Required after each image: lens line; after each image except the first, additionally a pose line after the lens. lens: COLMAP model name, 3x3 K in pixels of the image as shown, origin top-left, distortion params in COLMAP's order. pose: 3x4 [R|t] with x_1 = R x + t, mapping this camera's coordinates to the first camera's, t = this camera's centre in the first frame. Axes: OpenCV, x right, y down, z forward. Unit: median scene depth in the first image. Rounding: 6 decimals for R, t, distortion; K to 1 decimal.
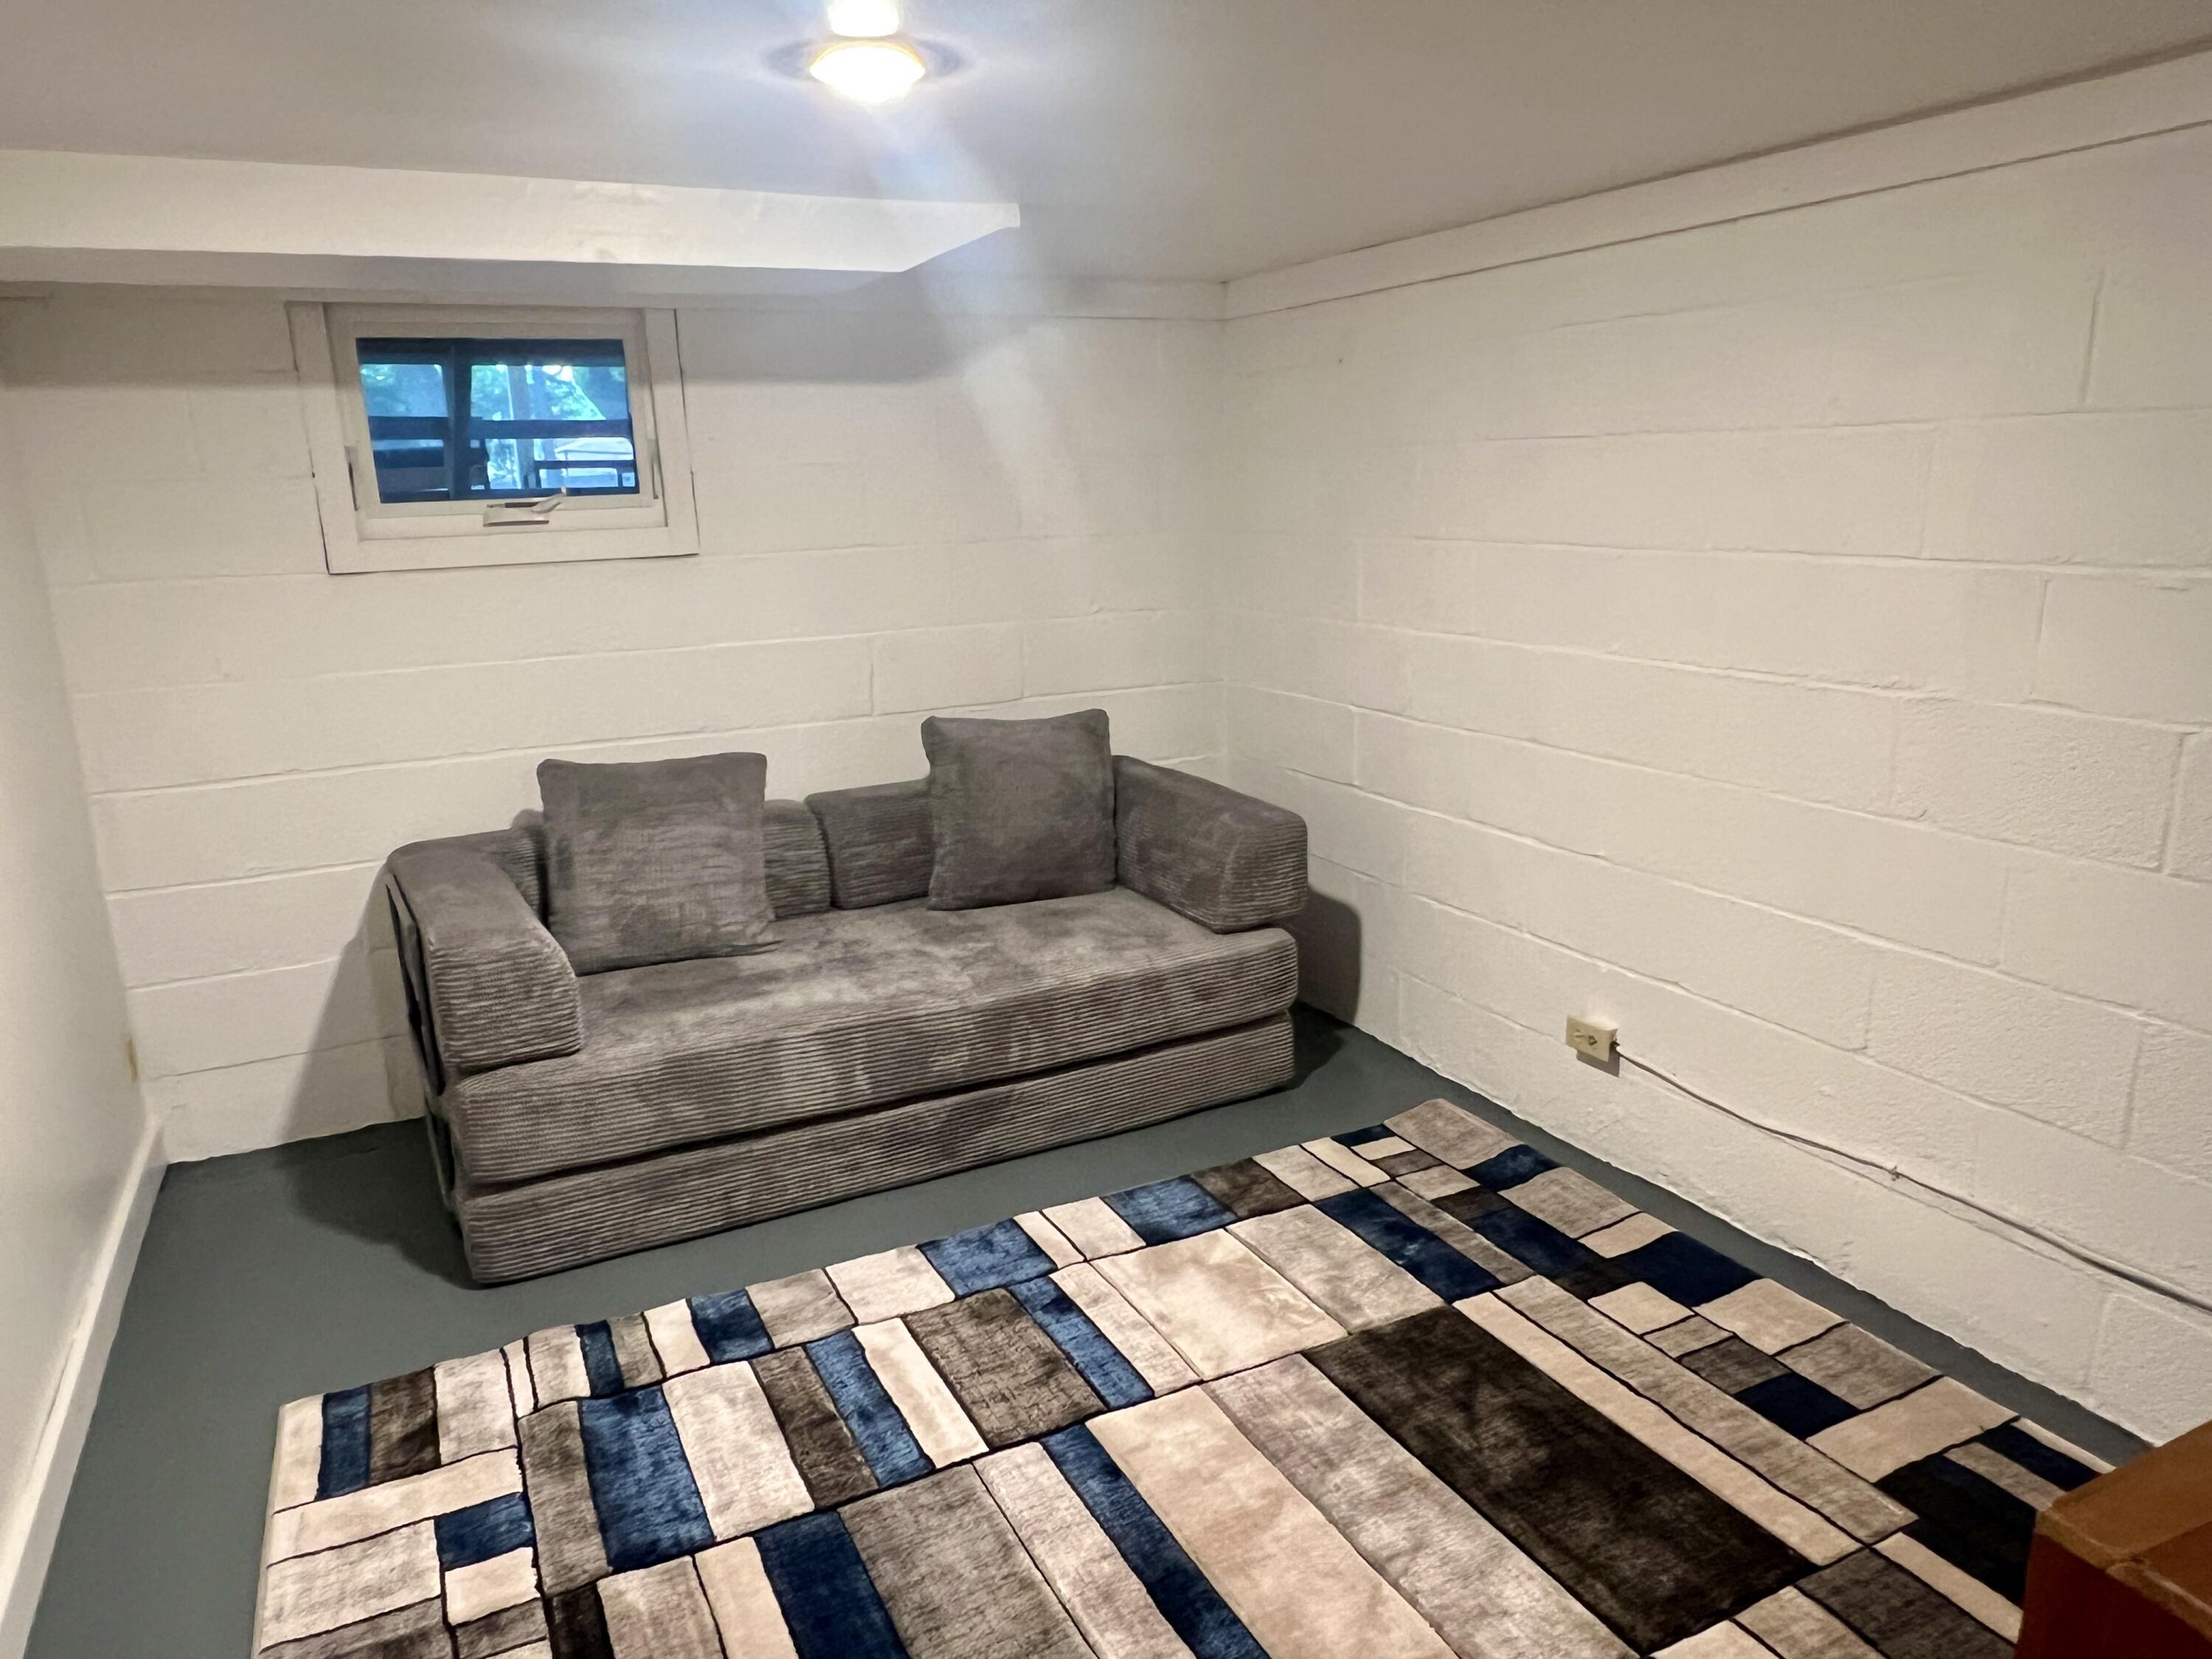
lens RADIAL K [[1479.2, 0, 1106.0], [0, 1479.2, 829.5], [0, 0, 1]] dist [0.001787, 0.000132]
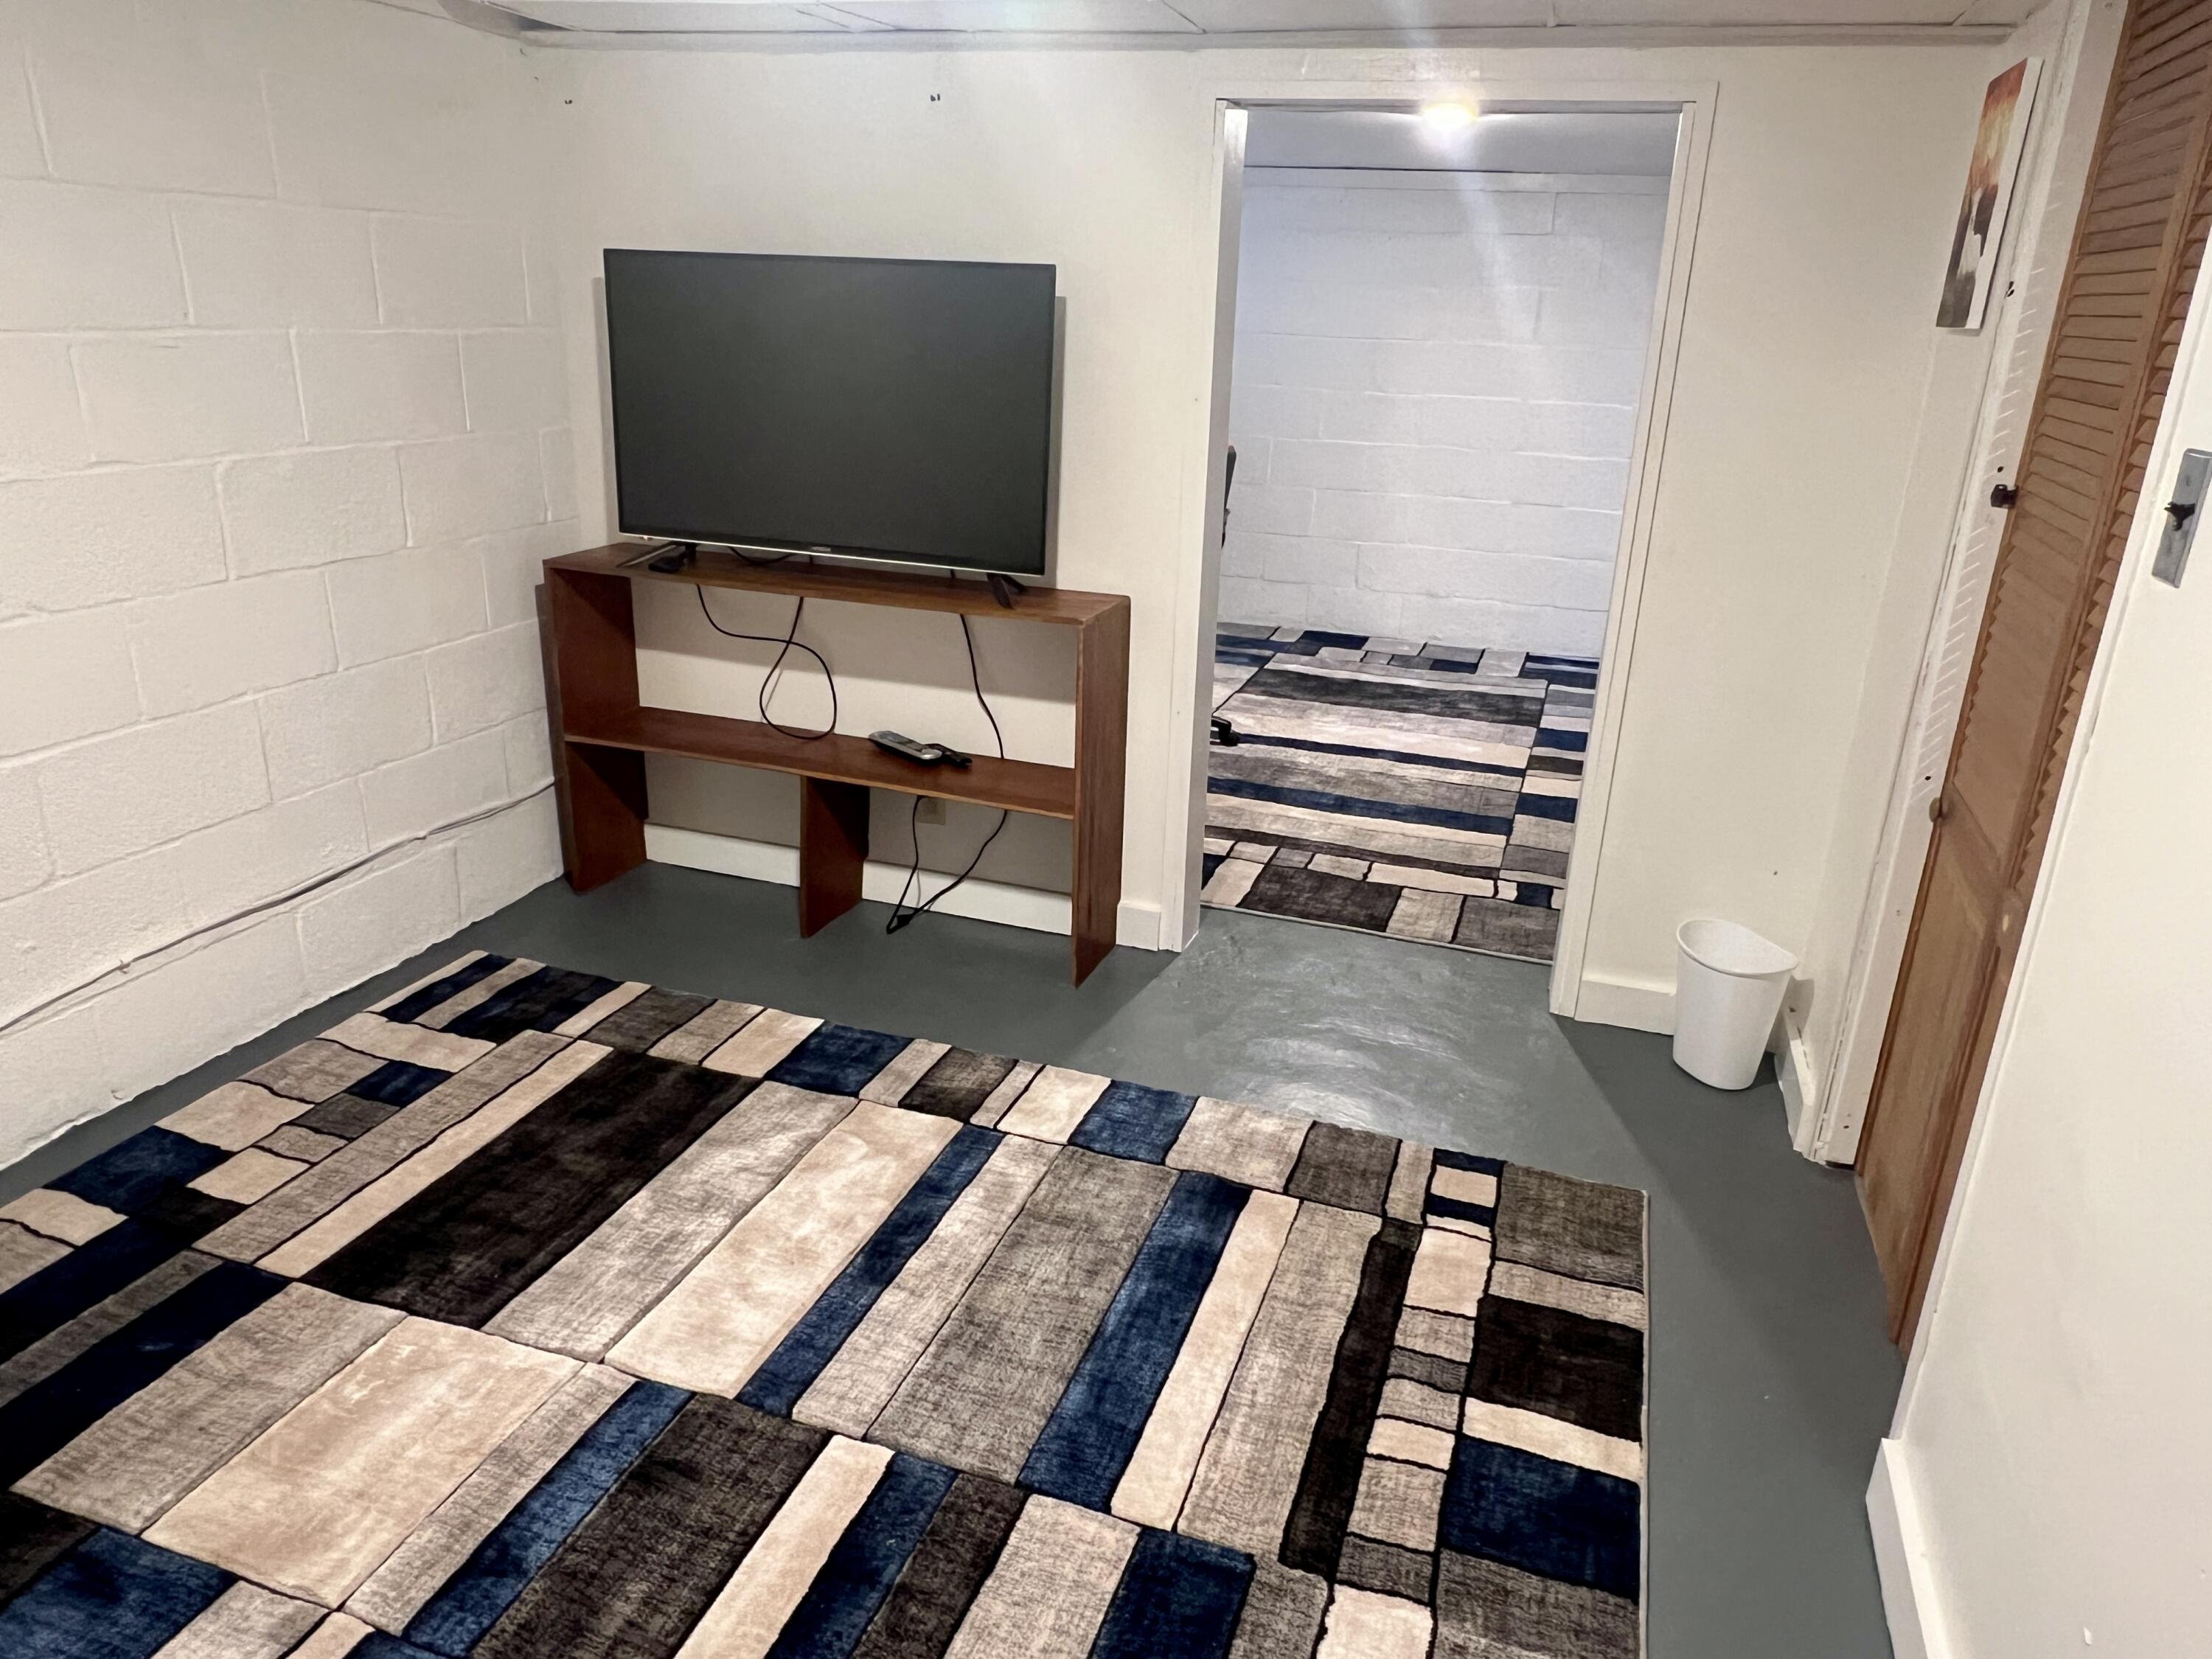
lens RADIAL K [[1479.2, 0, 1106.0], [0, 1479.2, 829.5], [0, 0, 1]] dist [0.001787, 0.000132]
pose [[-0.698014, -0.243908, 0.673264, -0.499859], [0.144229, 0.873048, 0.465817, -0.188070], [-0.701408, 0.422251, -0.574222, 0.918703]]
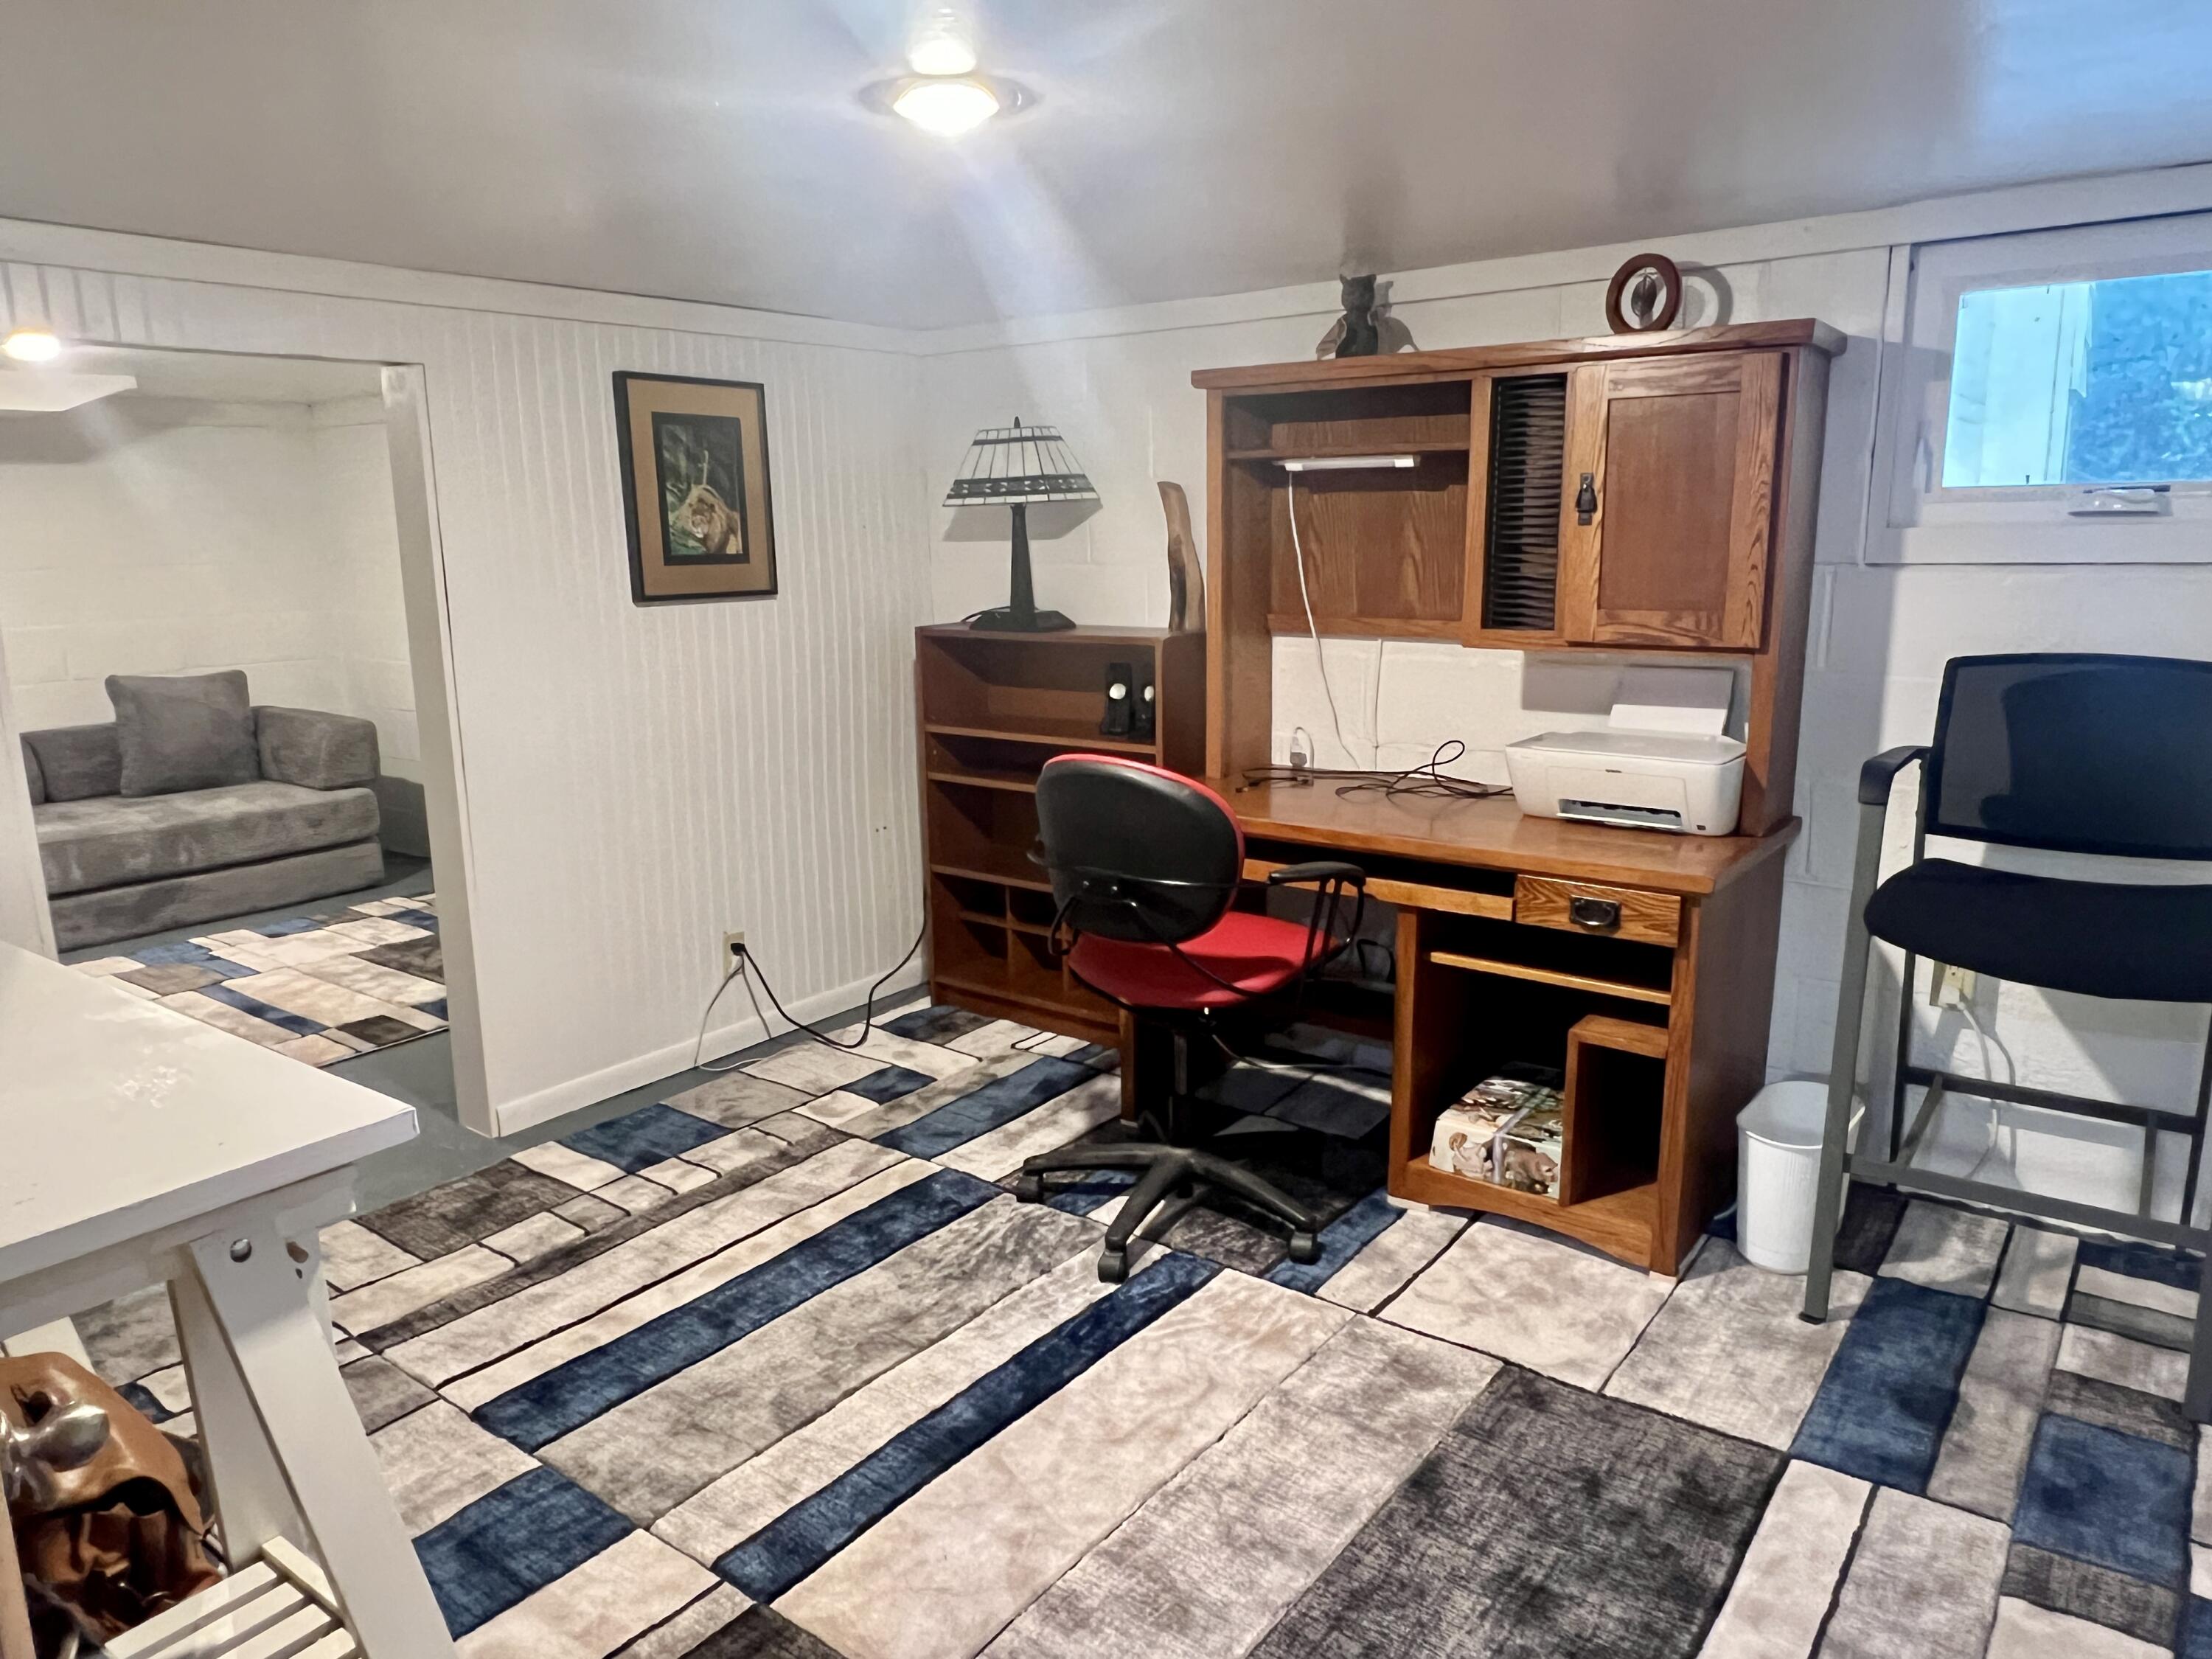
lens RADIAL K [[1479.2, 0, 1106.0], [0, 1479.2, 829.5], [0, 0, 1]] dist [0.001787, 0.000132]
pose [[0.897593, -0.080459, 0.433421, 0.165437], [0.096492, 0.995219, -0.015081, 0.261136], [-0.430136, 0.055359, 0.901065, -1.057929]]
